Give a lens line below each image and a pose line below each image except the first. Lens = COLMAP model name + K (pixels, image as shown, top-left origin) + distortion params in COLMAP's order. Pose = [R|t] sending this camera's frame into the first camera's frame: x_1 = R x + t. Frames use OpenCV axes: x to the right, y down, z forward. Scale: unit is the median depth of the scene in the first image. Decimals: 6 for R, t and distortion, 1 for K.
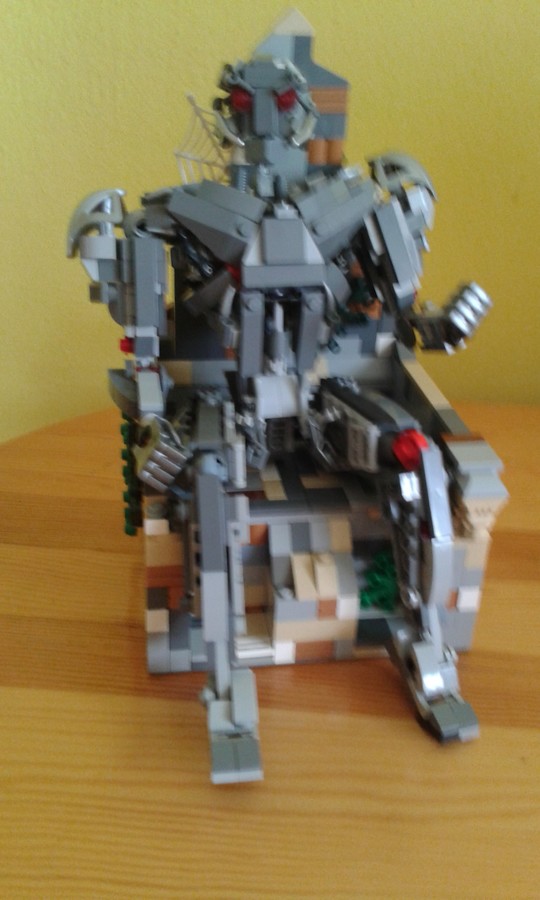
lens RADIAL K [[793.2, 0, 270.0], [0, 793.2, 450.0], [0, 0, 1]] dist [0.128730, -0.255037]
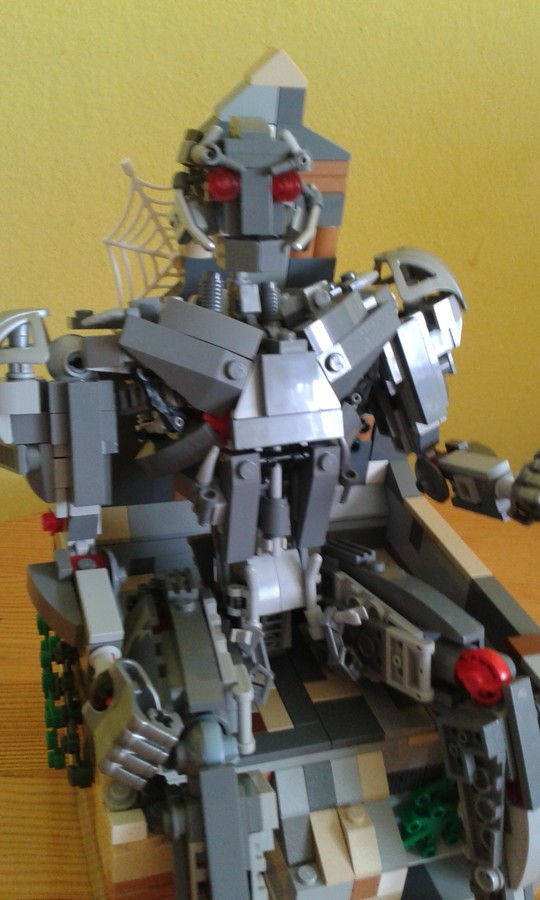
lens RADIAL K [[793.2, 0, 270.0], [0, 793.2, 450.0], [0, 0, 1]] dist [0.128730, -0.255037]
pose [[0.983076, -0.043567, 0.177943, -0.122468], [0.044493, 0.999009, -0.001212, -0.195622], [-0.177714, 0.009109, 0.984040, 0.301153]]
